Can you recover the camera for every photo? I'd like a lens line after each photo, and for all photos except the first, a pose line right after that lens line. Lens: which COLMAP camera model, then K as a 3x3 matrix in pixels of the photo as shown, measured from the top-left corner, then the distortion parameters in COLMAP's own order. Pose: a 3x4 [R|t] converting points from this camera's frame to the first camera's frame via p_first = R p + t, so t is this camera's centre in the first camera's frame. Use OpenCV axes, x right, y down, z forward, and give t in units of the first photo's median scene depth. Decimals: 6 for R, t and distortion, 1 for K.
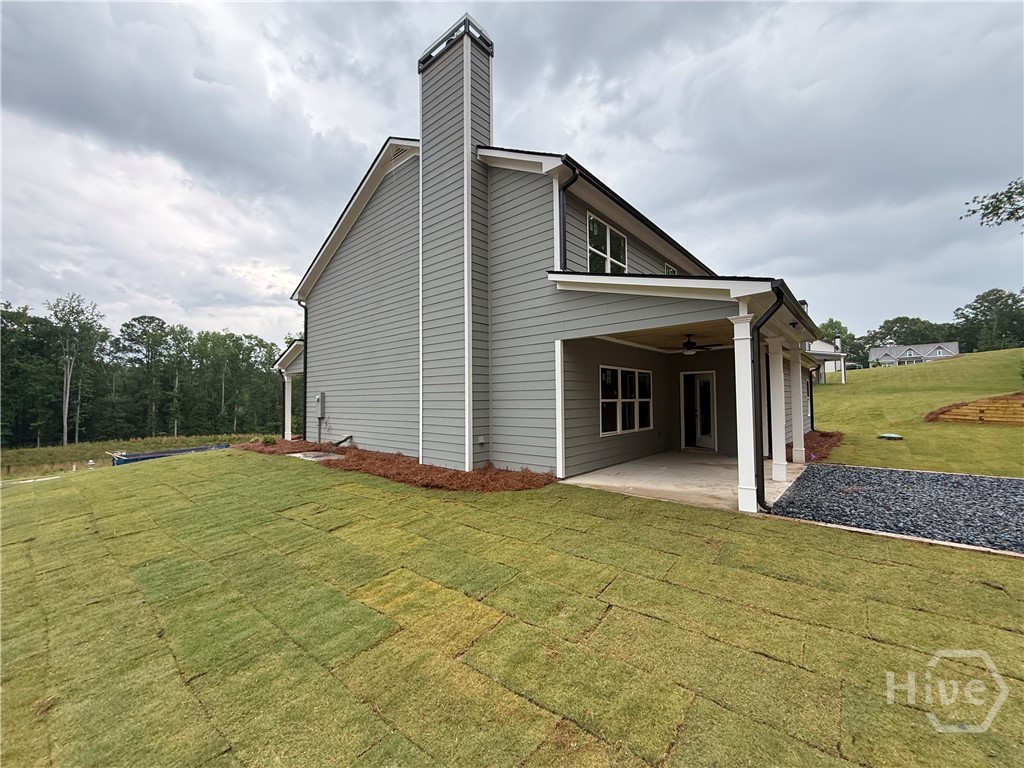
lens RADIAL K [[409.1, 0, 510.2], [0, 409.1, 385.0], [0, 0, 1]] dist [-0.001721, -0.000018]
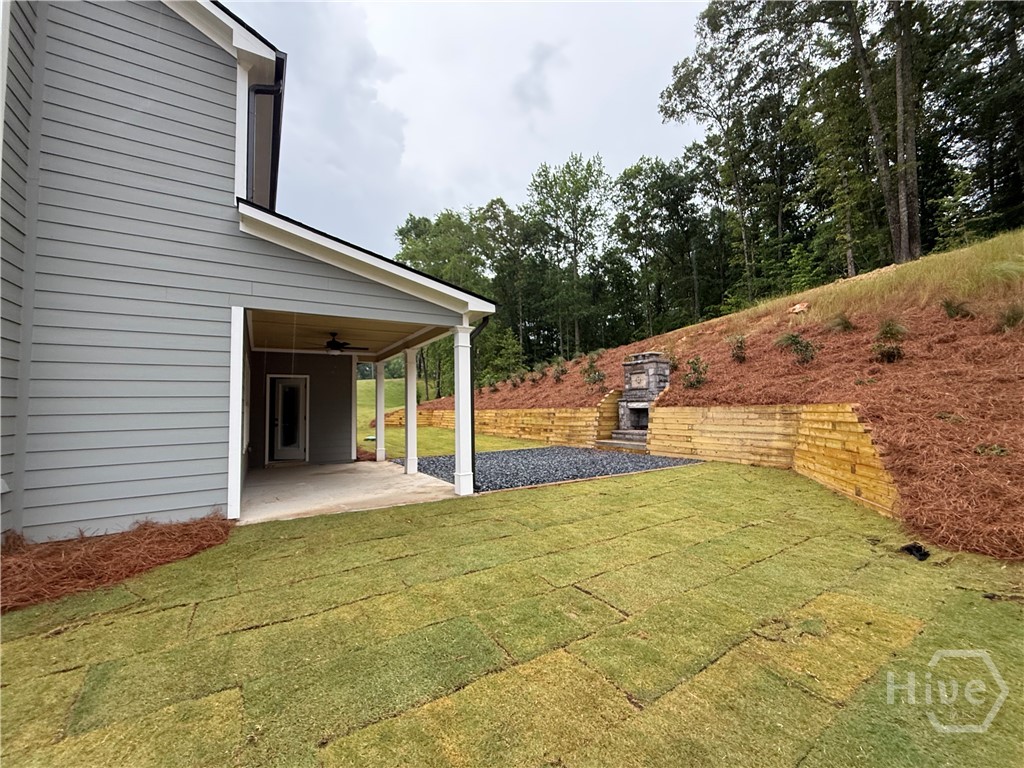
lens RADIAL K [[411.1, 0, 512.0], [0, 411.1, 384.0], [0, 0, 1]] dist [-0.000219, 0.000091]
pose [[0.297130, 0.061064, 0.952883, -0.324993], [-0.017621, 0.998134, -0.058470, 0.039439], [-0.954675, 0.000582, 0.297651, 0.335933]]
